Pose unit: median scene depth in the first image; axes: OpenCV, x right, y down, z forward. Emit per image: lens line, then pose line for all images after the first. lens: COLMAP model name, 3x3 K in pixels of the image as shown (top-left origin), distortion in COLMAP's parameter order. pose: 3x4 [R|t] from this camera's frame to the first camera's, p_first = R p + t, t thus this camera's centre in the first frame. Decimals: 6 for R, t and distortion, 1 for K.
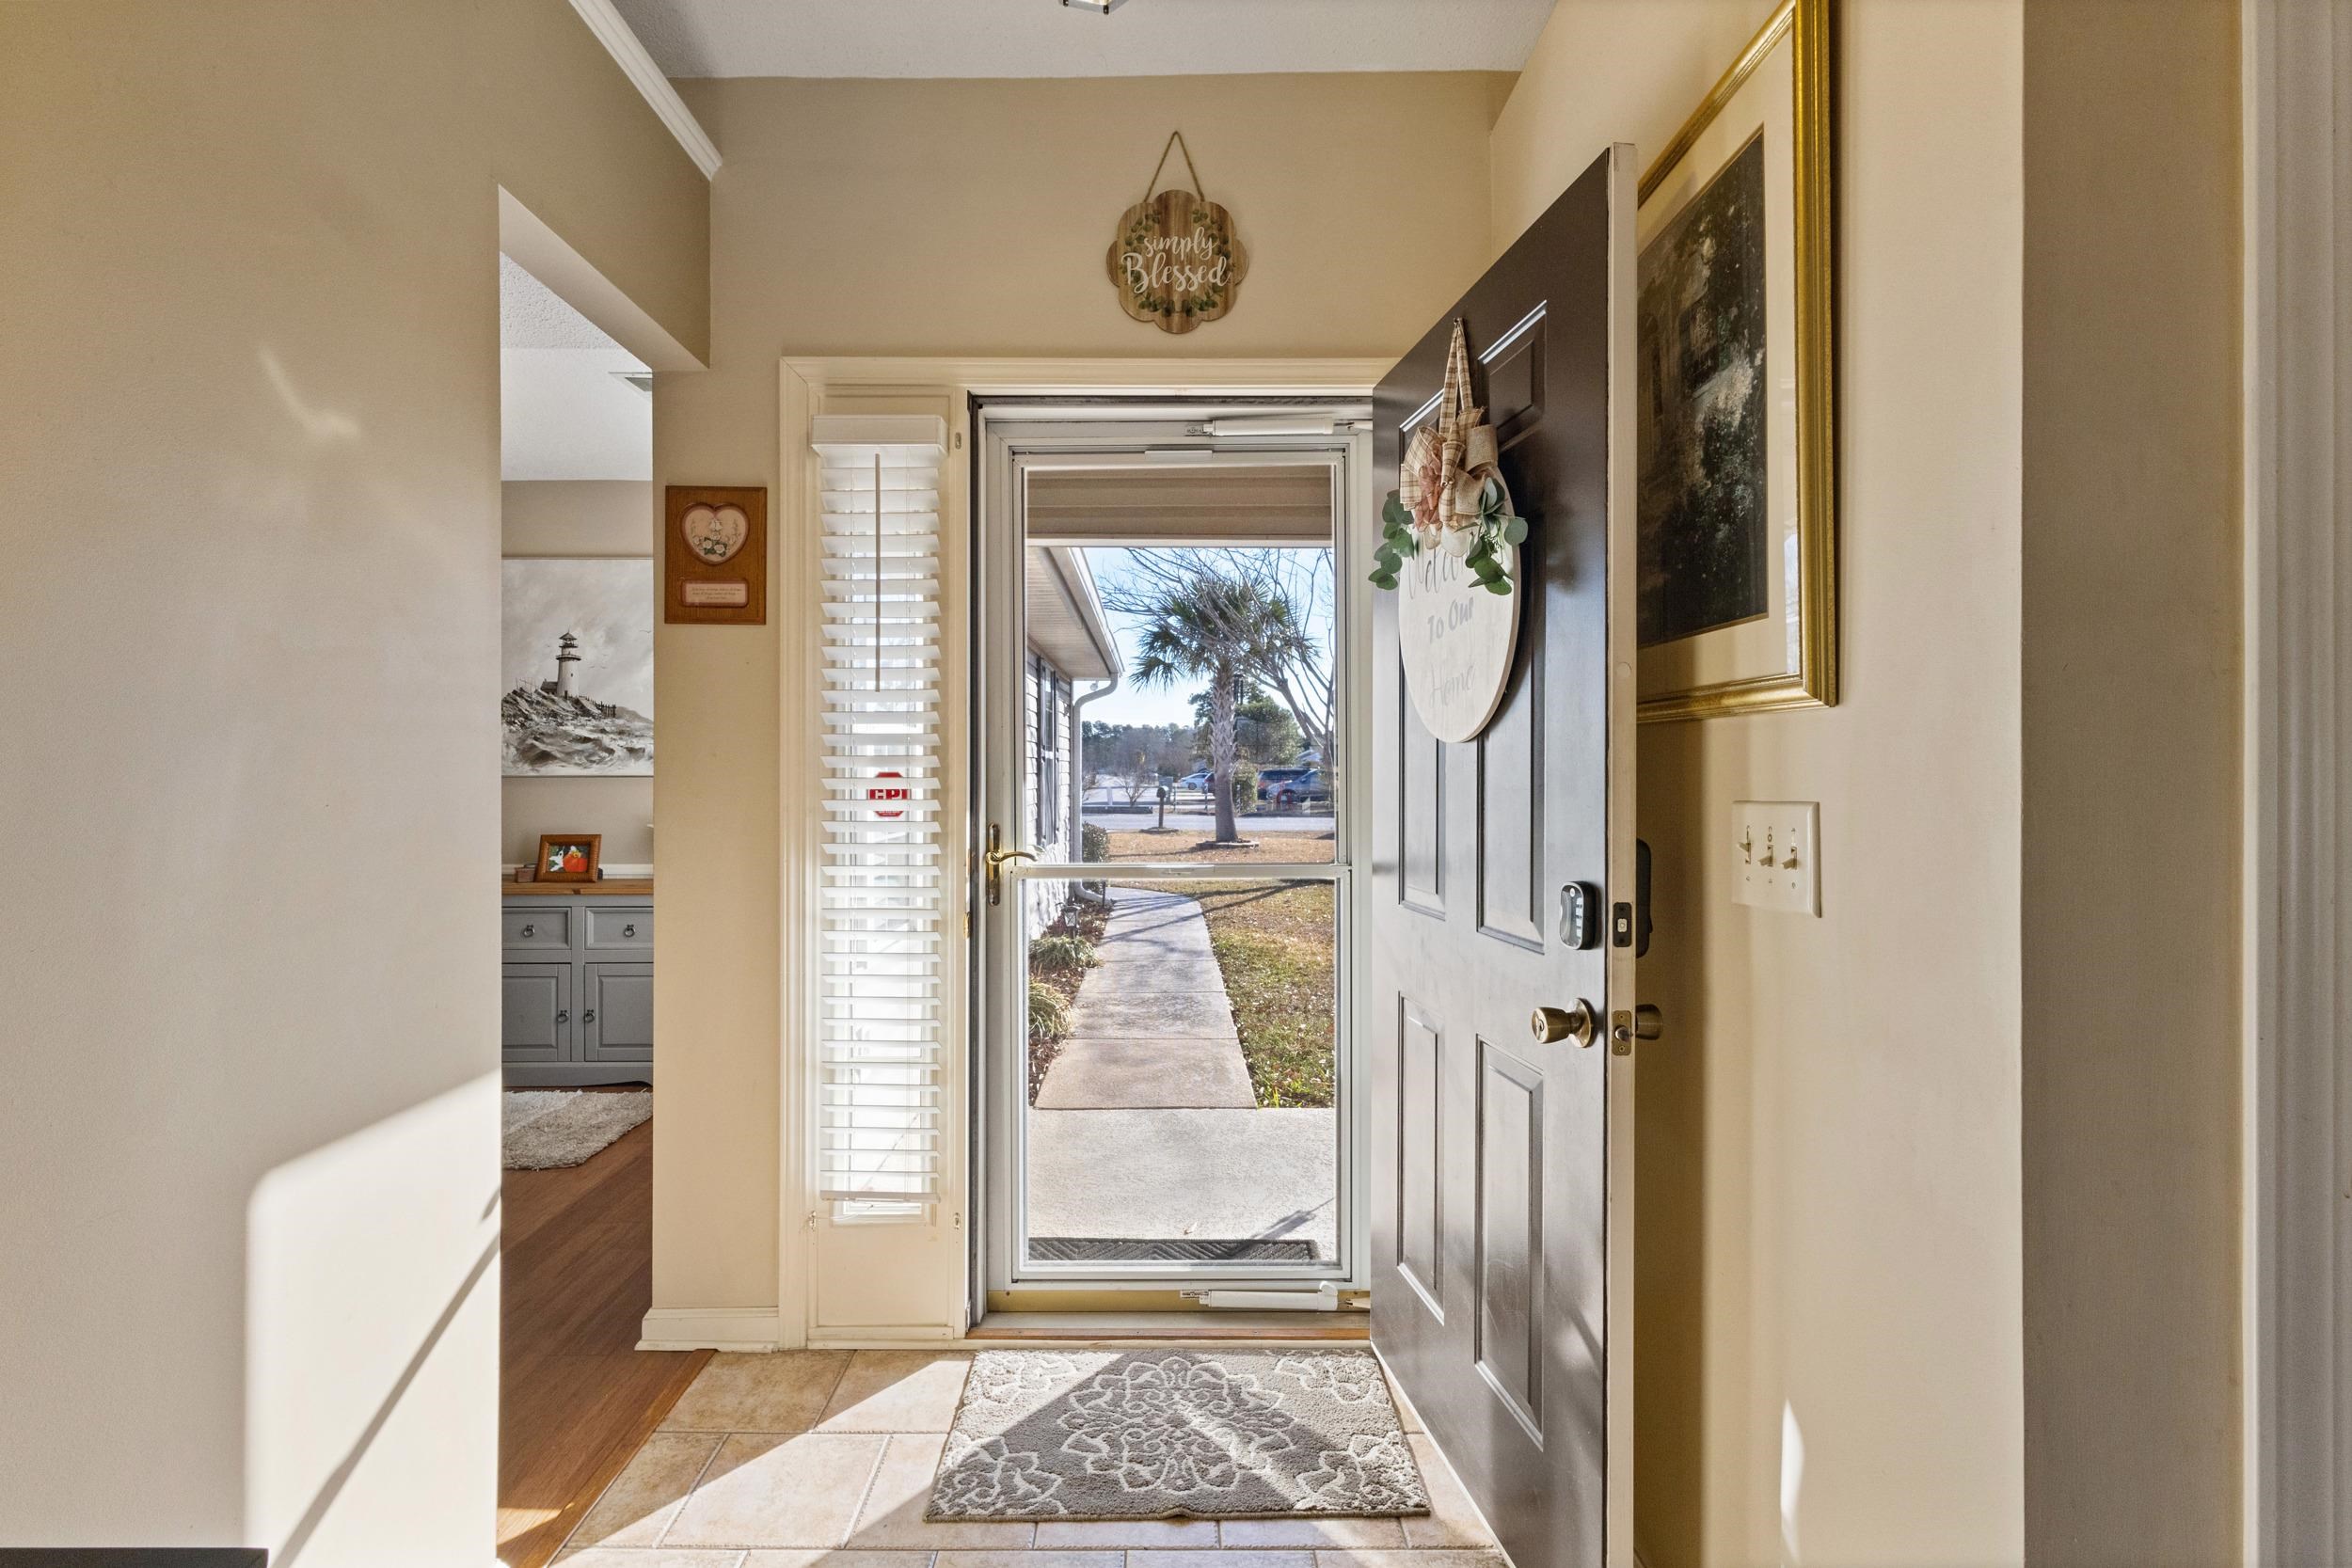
lens RADIAL K [[1089.1, 0, 1171.9], [0, 1089.1, 773.6], [0, 0, 1]] dist [0.003559, 0.000390]
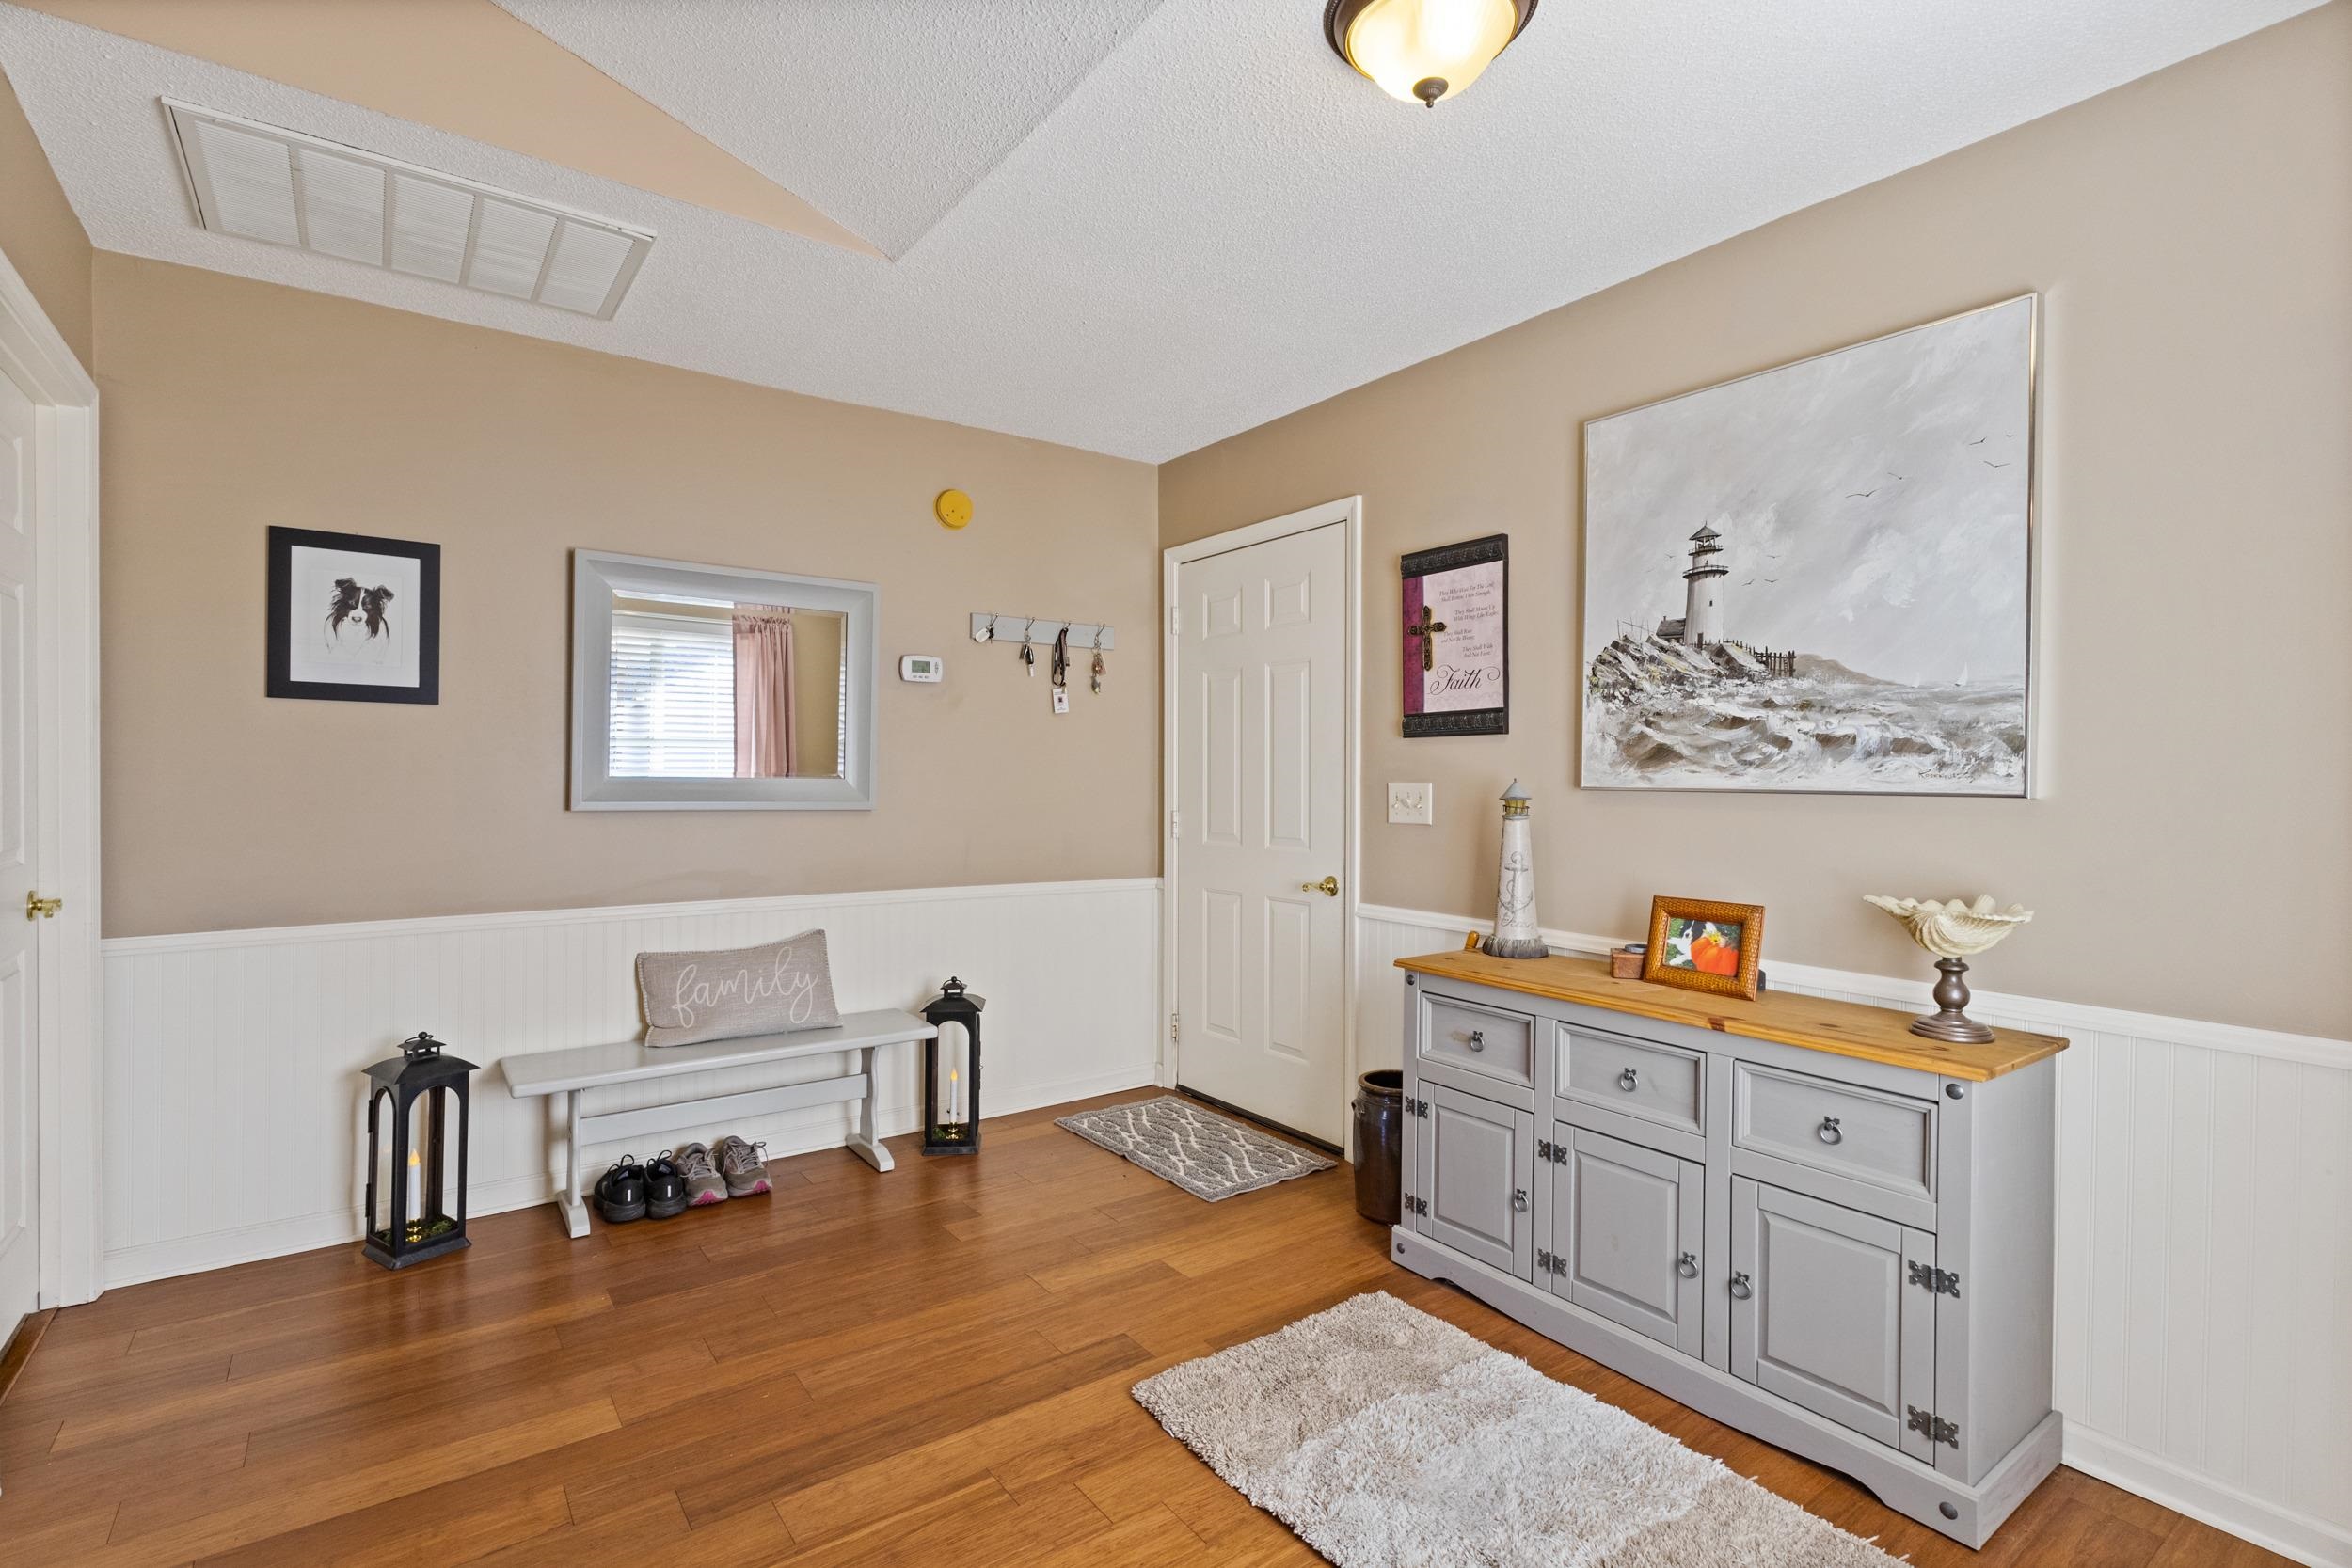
lens RADIAL K [[1089.1, 0, 1170.3], [0, 1089.1, 776.9], [0, 0, 1]] dist [0.003559, 0.000390]
pose [[0.573949, 0.007893, -0.818853, -0.260664], [-0.008079, 0.999959, 0.003976, -0.004150], [0.818851, 0.004333, 0.573990, 0.470281]]
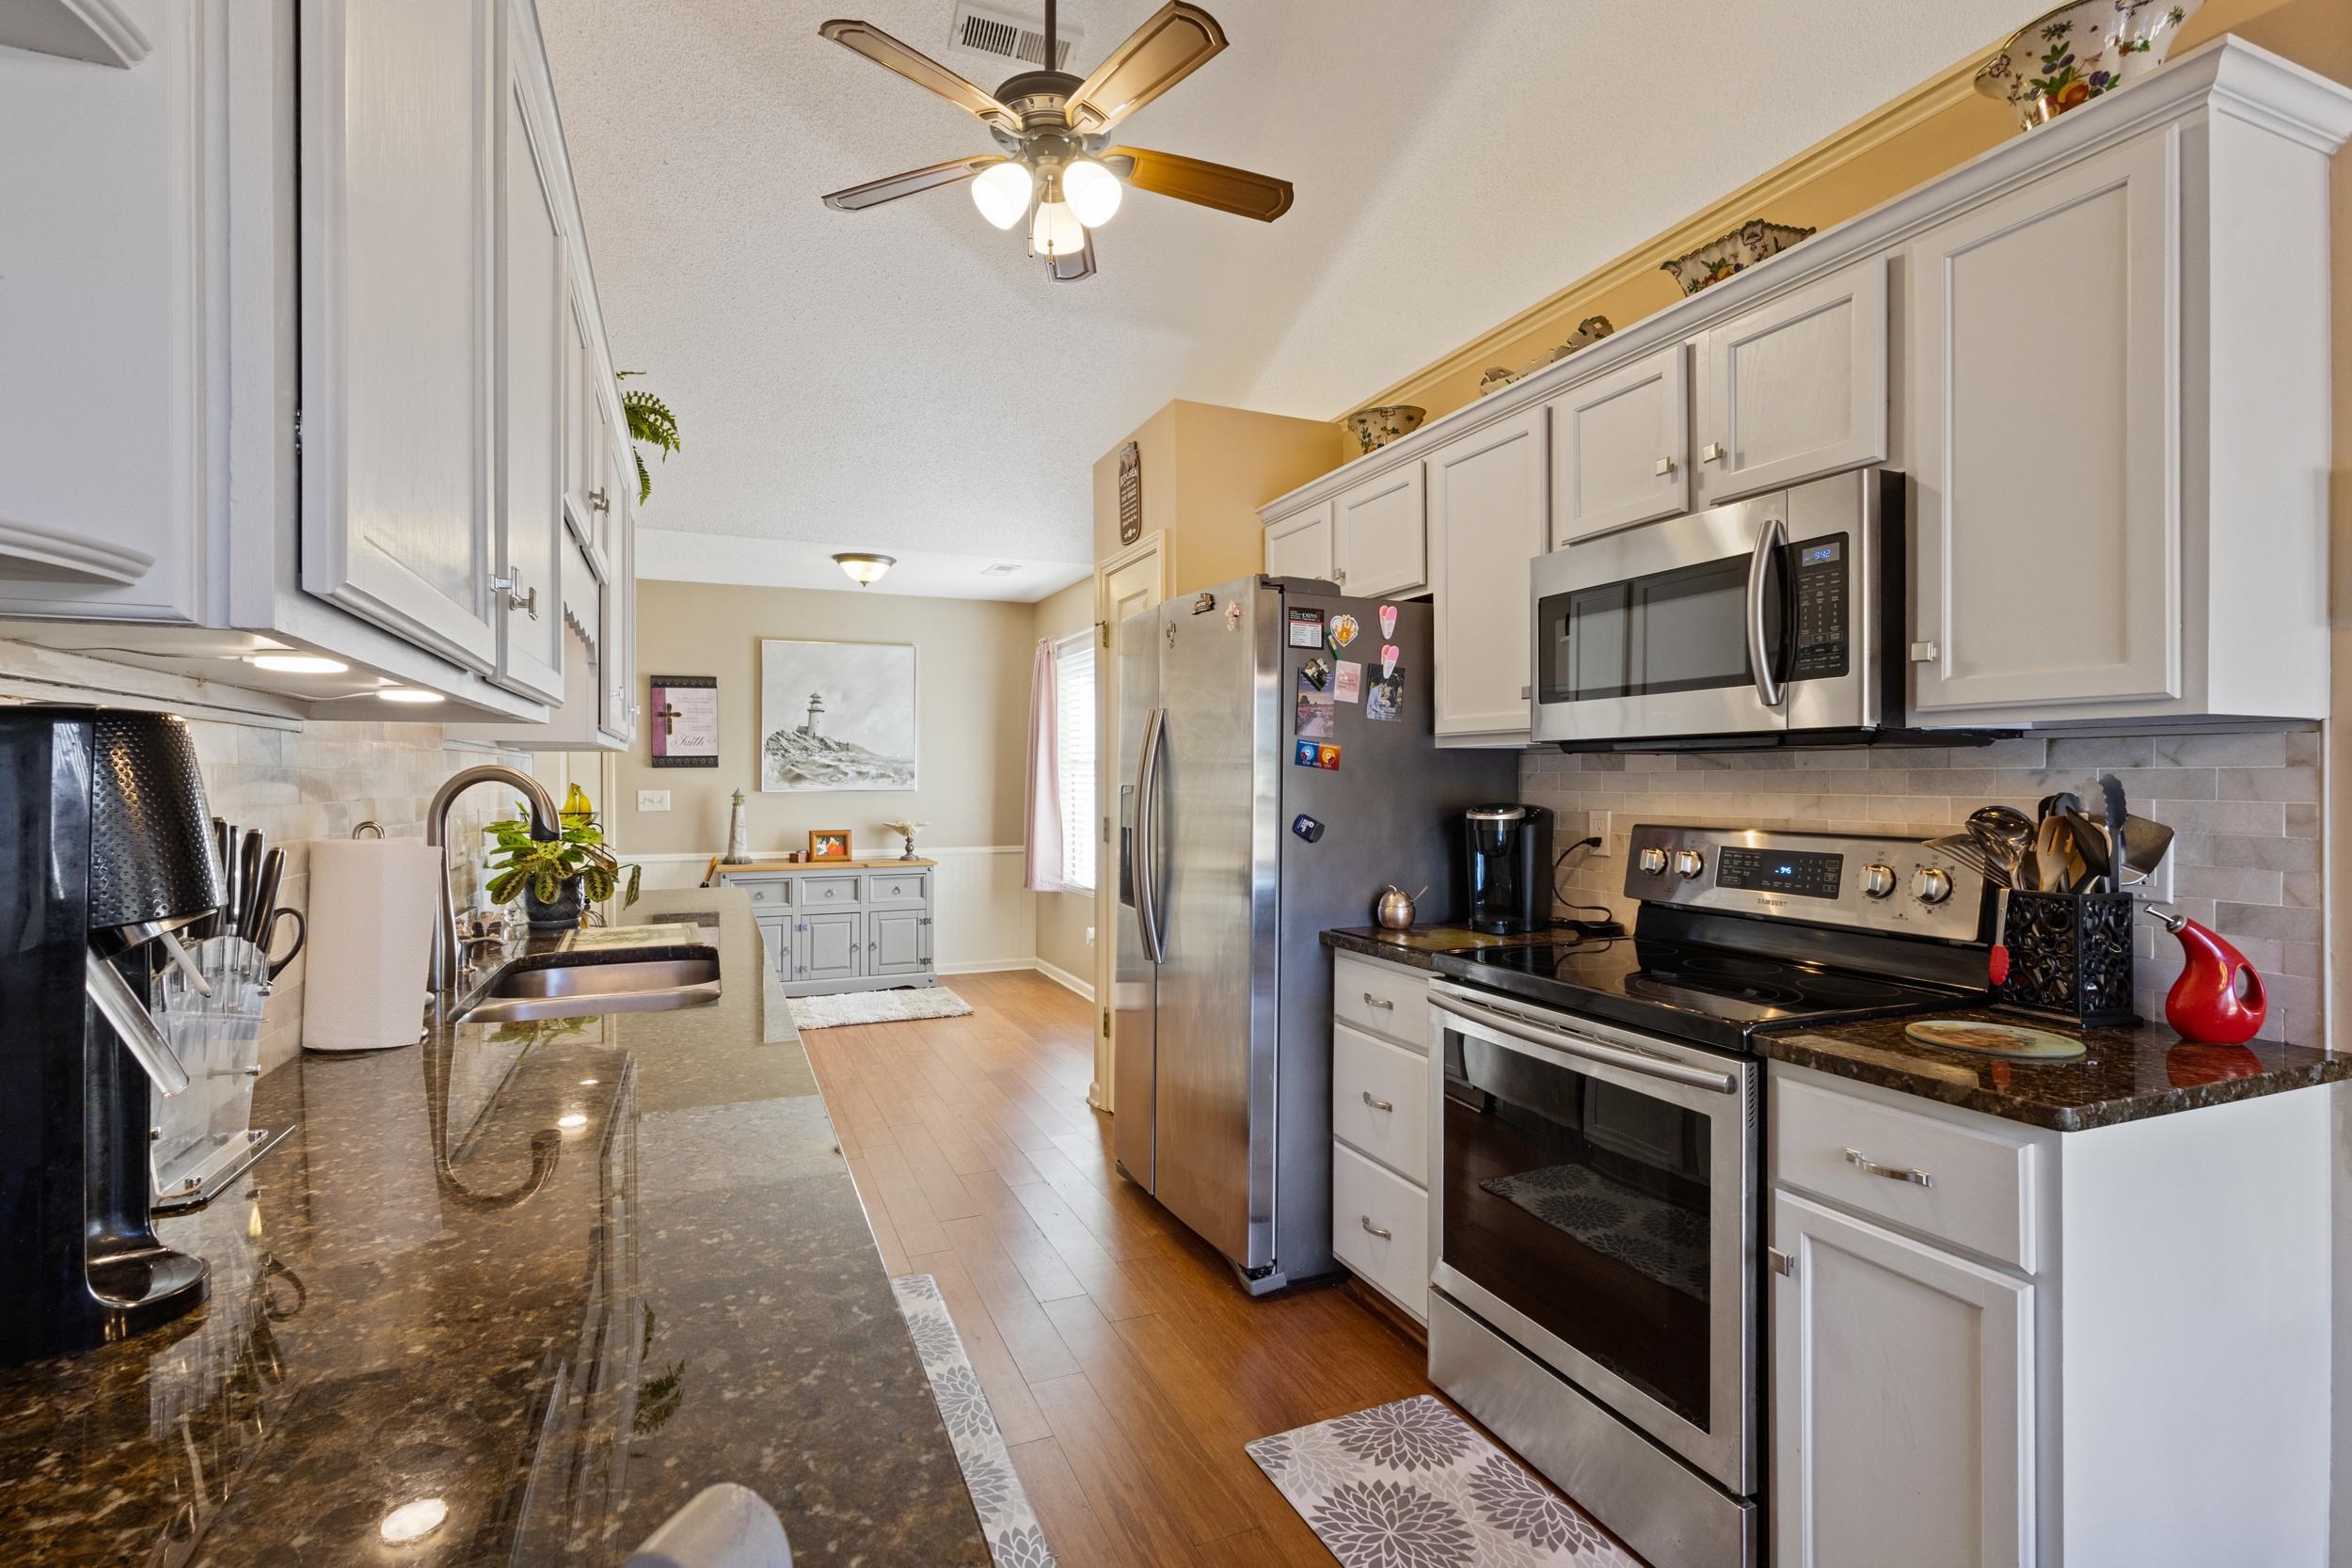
lens RADIAL K [[1089.1, 0, 1174.0], [0, 1089.1, 780.6], [0, 0, 1]] dist [0.003559, 0.000390]
pose [[0.920734, -0.001389, 0.390189, -0.683006], [0.002086, 0.999997, -0.001362, -0.008352], [-0.390186, 0.002068, 0.920734, -0.539610]]
